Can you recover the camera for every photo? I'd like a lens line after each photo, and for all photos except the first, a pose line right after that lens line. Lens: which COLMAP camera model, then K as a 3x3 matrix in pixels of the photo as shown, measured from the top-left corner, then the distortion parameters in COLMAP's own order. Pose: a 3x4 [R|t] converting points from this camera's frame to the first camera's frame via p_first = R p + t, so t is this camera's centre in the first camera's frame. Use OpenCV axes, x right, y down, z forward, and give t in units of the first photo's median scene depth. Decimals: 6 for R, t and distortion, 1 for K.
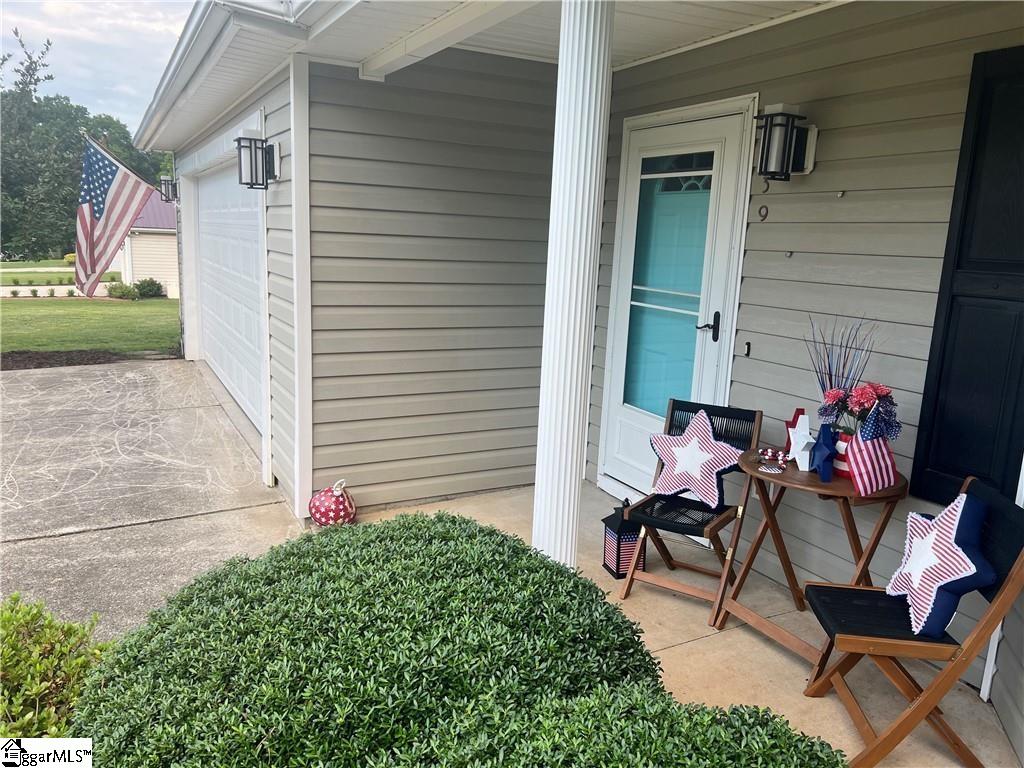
lens RADIAL K [[765.1, 0, 513.3], [0, 765.1, 381.9], [0, 0, 1]] dist [0.005206, 0.002904]
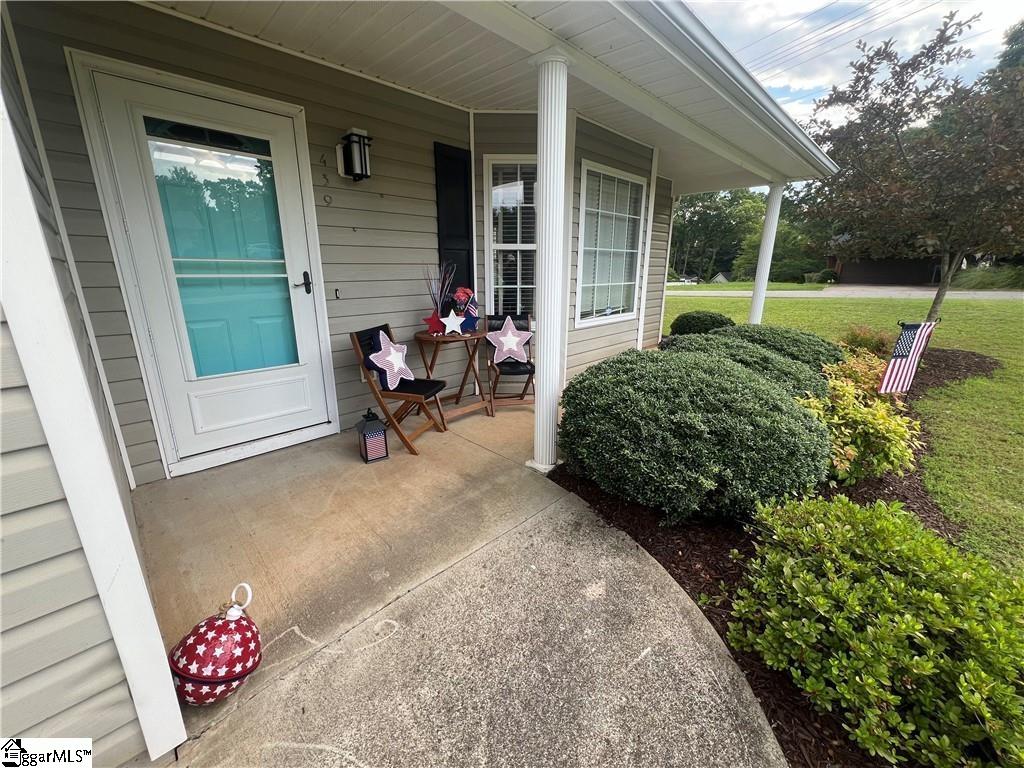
lens RADIAL K [[411.5, 0, 515.0], [0, 411.5, 379.2], [0, 0, 1]] dist [-0.004171, -0.000377]
pose [[-0.303880, -0.299744, 0.904329, -0.596059], [0.157835, 0.920261, 0.358062, -0.123627], [-0.939545, 0.251543, -0.232339, 0.901369]]
